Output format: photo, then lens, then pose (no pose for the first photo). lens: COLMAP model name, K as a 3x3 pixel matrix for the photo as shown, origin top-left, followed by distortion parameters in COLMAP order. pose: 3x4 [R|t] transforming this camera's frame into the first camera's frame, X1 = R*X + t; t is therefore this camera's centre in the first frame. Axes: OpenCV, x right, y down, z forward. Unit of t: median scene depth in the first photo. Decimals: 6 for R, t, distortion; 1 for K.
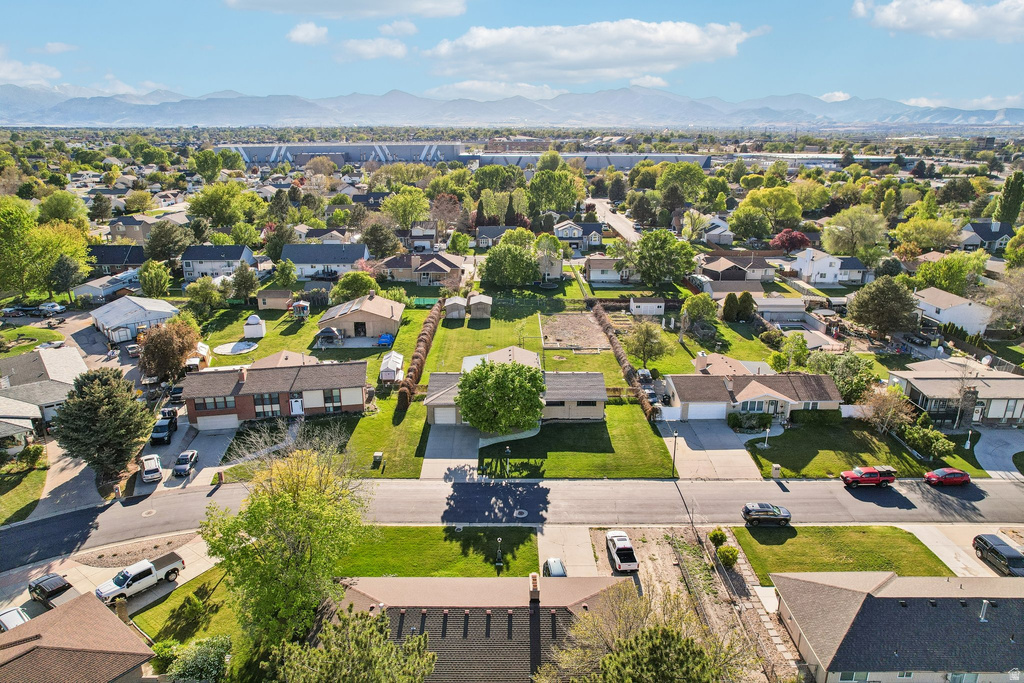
lens RADIAL K [[657.1, 0, 512.0], [0, 657.1, 341.5], [0, 0, 1]] dist [-0.072598, 0.062827]
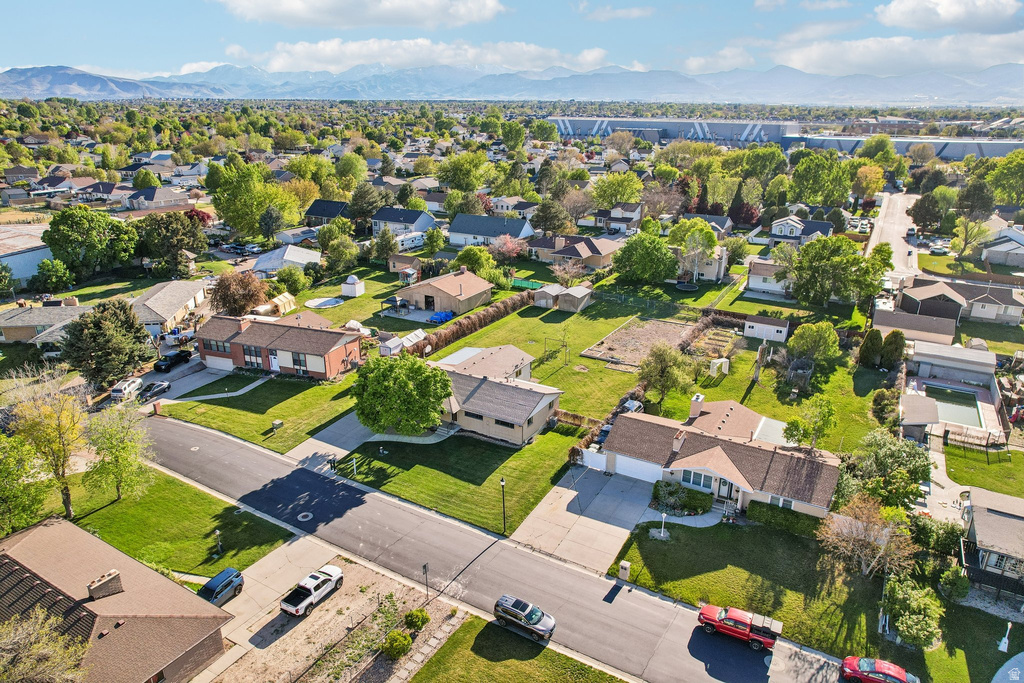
lens RADIAL K [[666.4, 0, 516.2], [0, 666.4, 319.1], [0, 0, 1]] dist [-0.083662, 0.074126]
pose [[0.862771, 0.158225, -0.480199, 0.331305], [-0.158962, 0.986496, 0.039443, -0.048982], [0.479955, 0.042303, 0.876272, 0.150371]]
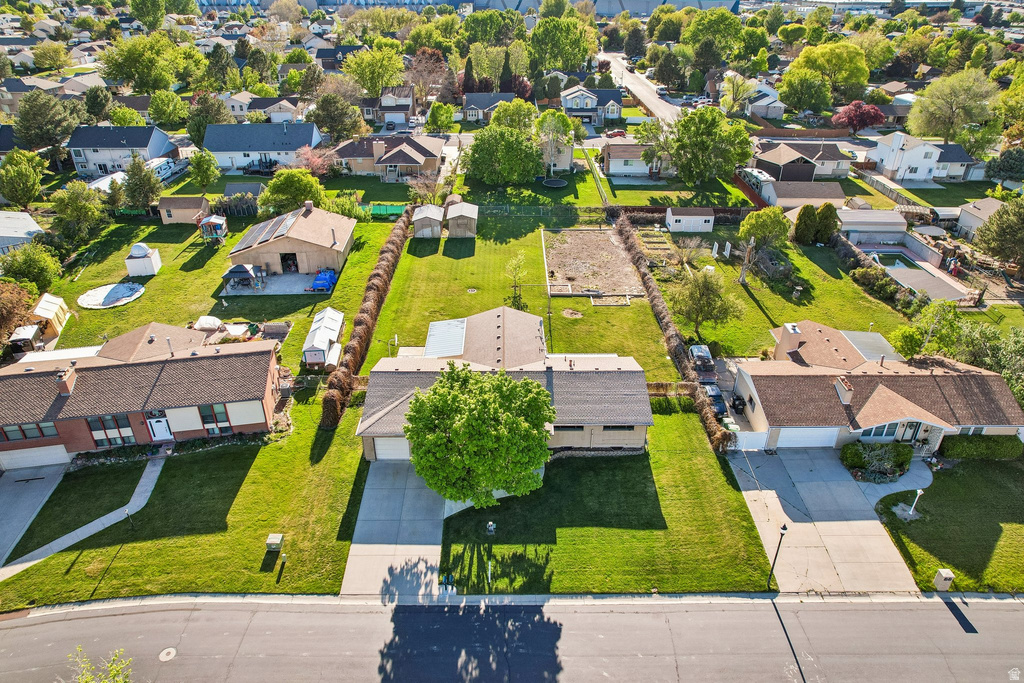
lens RADIAL K [[666.2, 0, 512.0], [0, 666.2, 341.5], [0, 0, 1]] dist [-0.089639, 0.079276]
pose [[0.999995, 0.002517, 0.001635, 0.006525], [-0.002799, 0.978734, 0.205114, -0.072397], [-0.001083, -0.205118, 0.978737, 0.251845]]
